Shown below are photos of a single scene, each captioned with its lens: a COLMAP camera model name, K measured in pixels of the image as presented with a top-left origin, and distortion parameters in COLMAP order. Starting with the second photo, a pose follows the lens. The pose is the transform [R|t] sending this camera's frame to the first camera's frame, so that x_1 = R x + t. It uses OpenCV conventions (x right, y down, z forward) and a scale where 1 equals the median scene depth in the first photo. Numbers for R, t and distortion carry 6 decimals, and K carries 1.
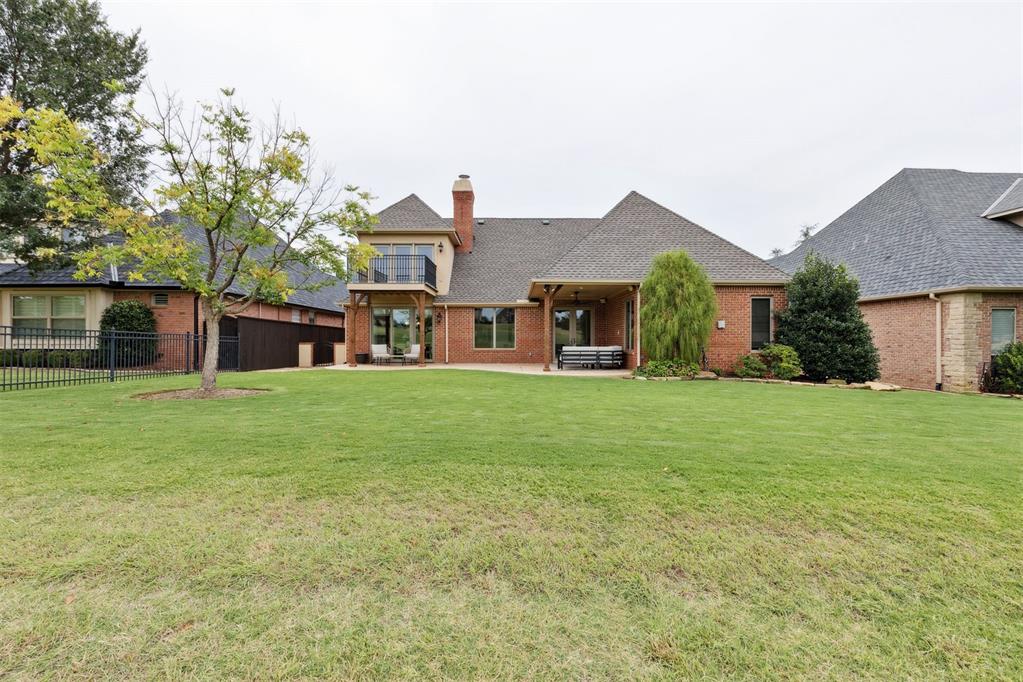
lens RADIAL K [[462.3, 0, 520.8], [0, 462.3, 343.1], [0, 0, 1]] dist [0.006847, -0.002242]
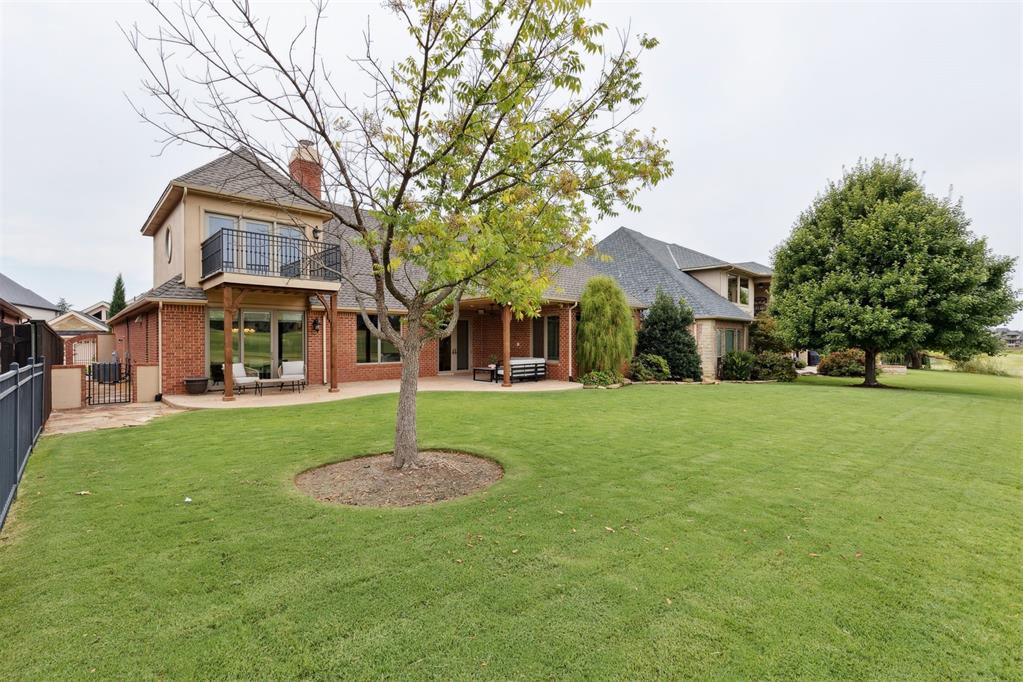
lens RADIAL K [[462.3, 0, 526.8], [0, 462.3, 338.2], [0, 0, 1]] dist [0.006847, -0.002242]
pose [[0.722801, 0.000043, 0.691057, -0.454933], [0.005159, 0.999972, -0.005459, -0.027844], [-0.691037, 0.007511, 0.722780, 0.206269]]
